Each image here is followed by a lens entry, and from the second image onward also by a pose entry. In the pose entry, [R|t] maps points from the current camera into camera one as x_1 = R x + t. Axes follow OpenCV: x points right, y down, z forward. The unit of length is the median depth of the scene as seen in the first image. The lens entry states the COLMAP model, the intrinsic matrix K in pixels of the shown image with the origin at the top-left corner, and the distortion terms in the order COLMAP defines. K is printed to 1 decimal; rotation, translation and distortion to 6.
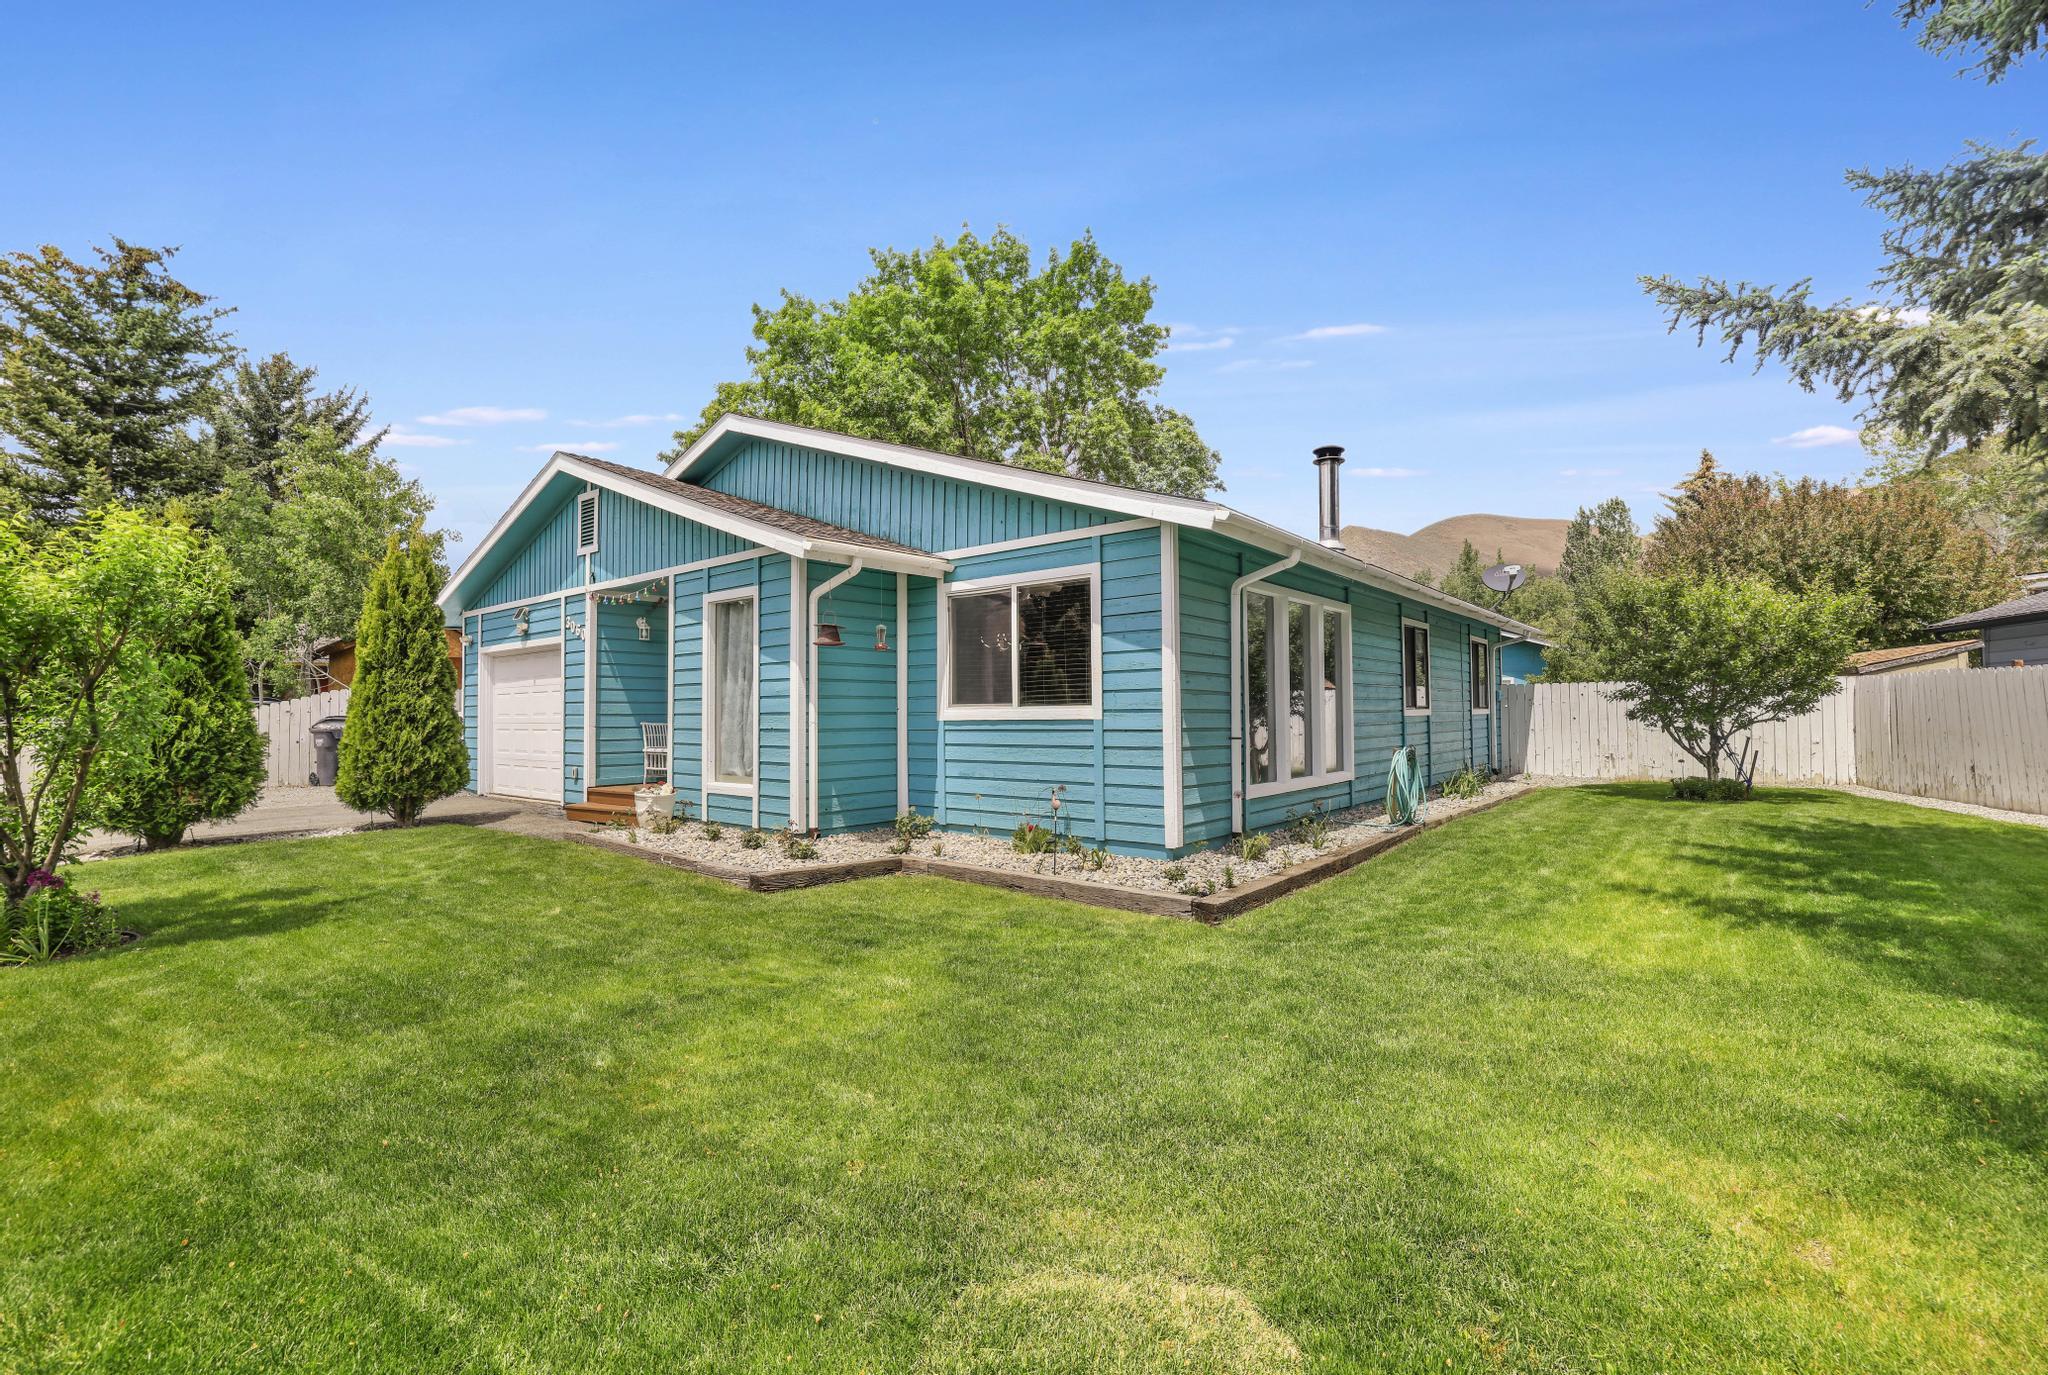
lens RADIAL K [[880.8, 0, 1065.1], [0, 880.8, 674.6], [0, 0, 1]] dist [-0.029806, 0.000309]
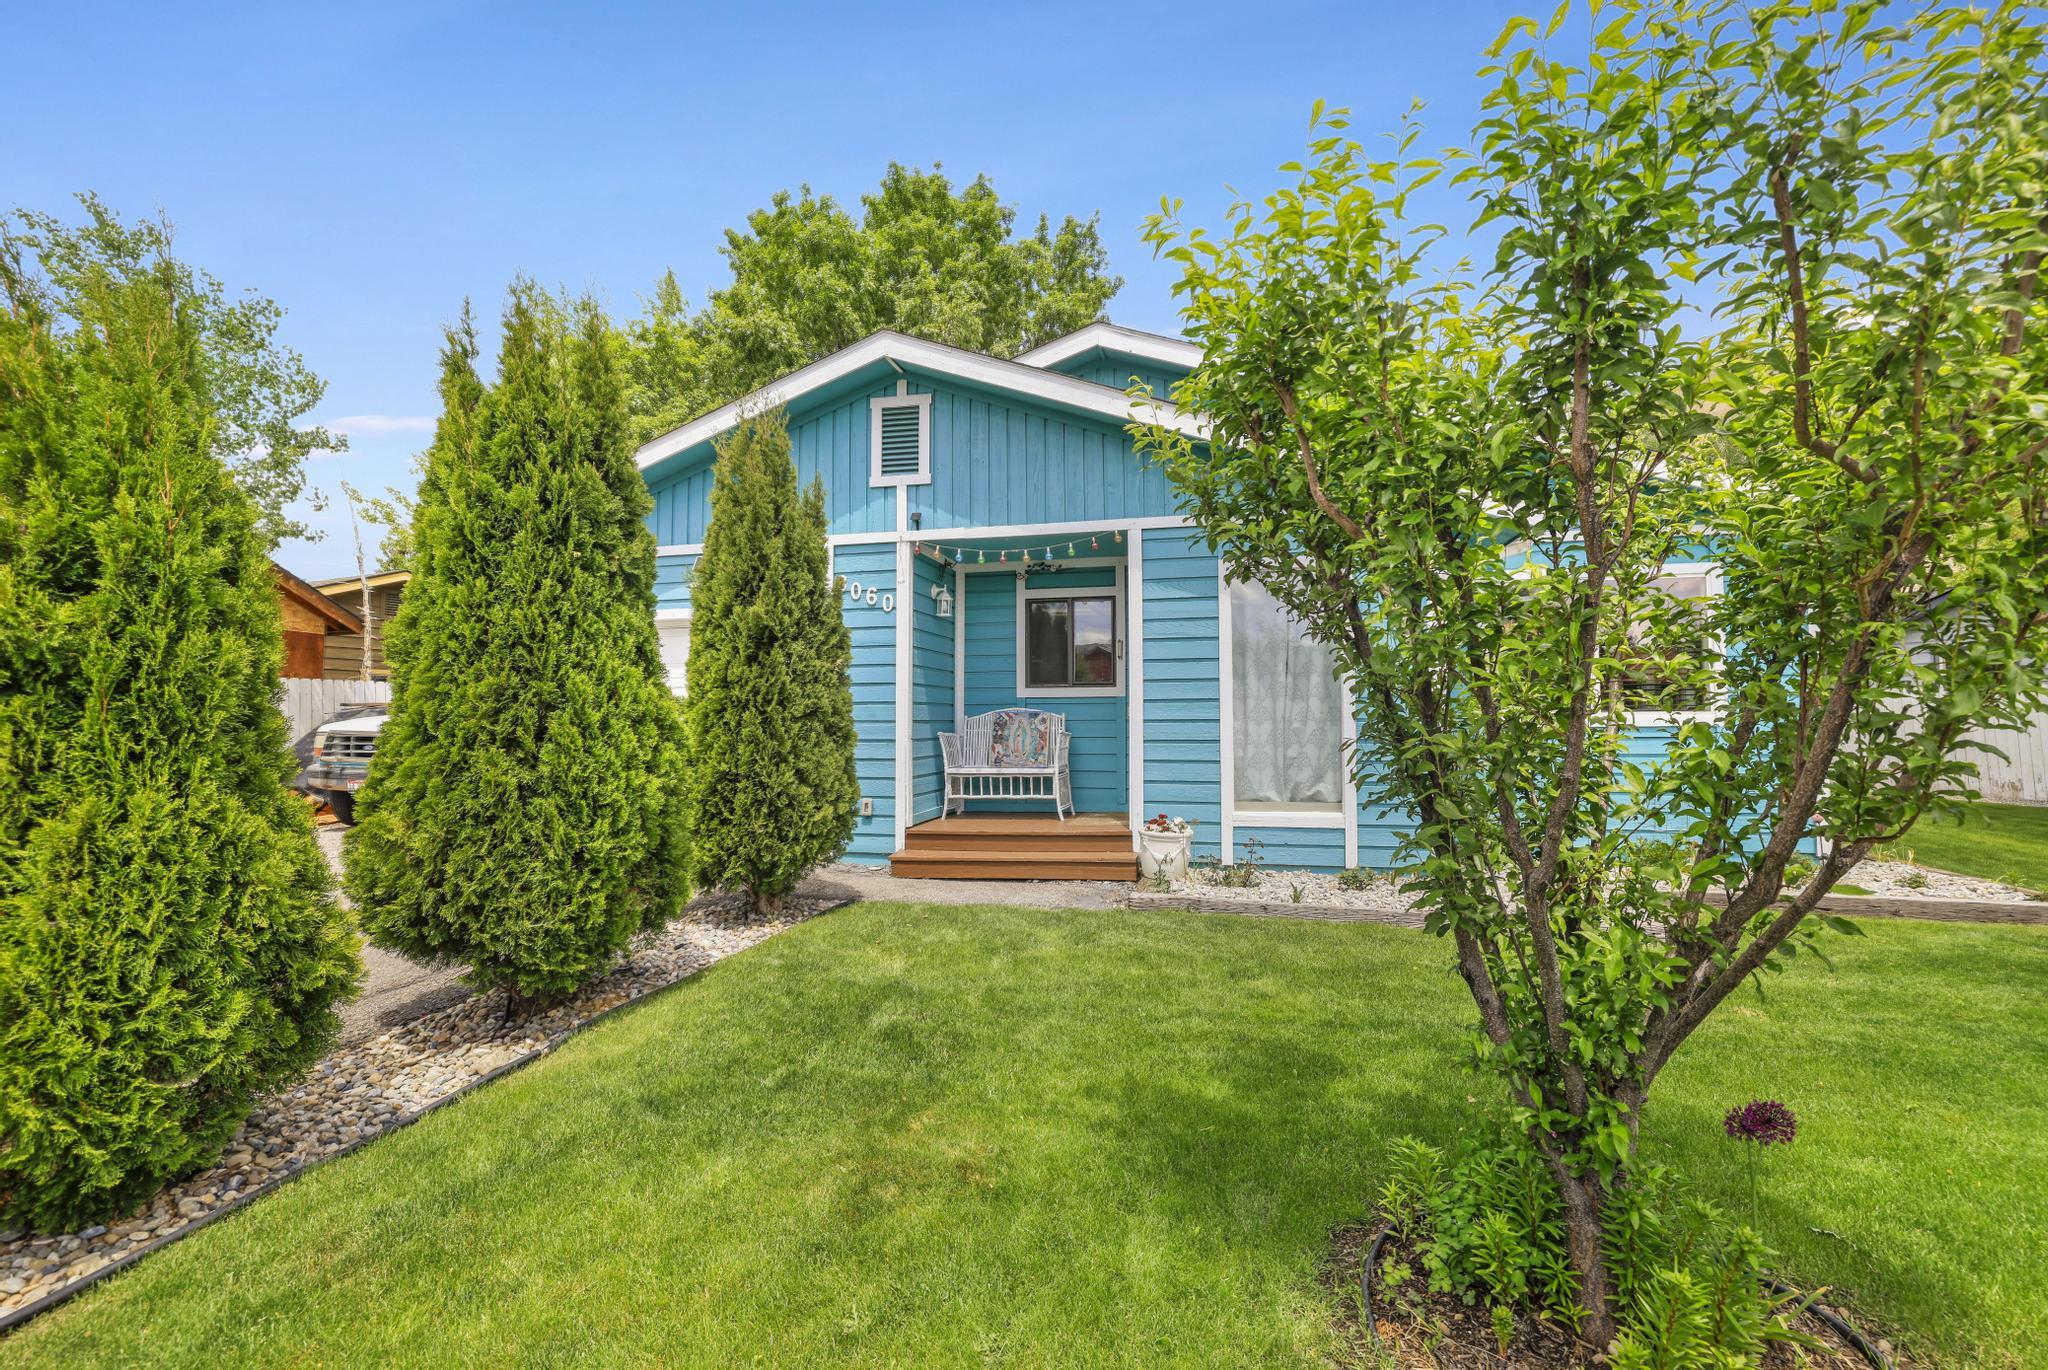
lens RADIAL K [[858.0, 0, 1087.4], [0, 858.0, 679.5], [0, 0, 1]] dist [-0.046830, 0.021746]
pose [[0.905188, 0.022856, 0.424397, -0.683679], [-0.021318, 0.999738, -0.008373, 0.015820], [-0.424477, -0.001468, 0.905437, 0.325236]]
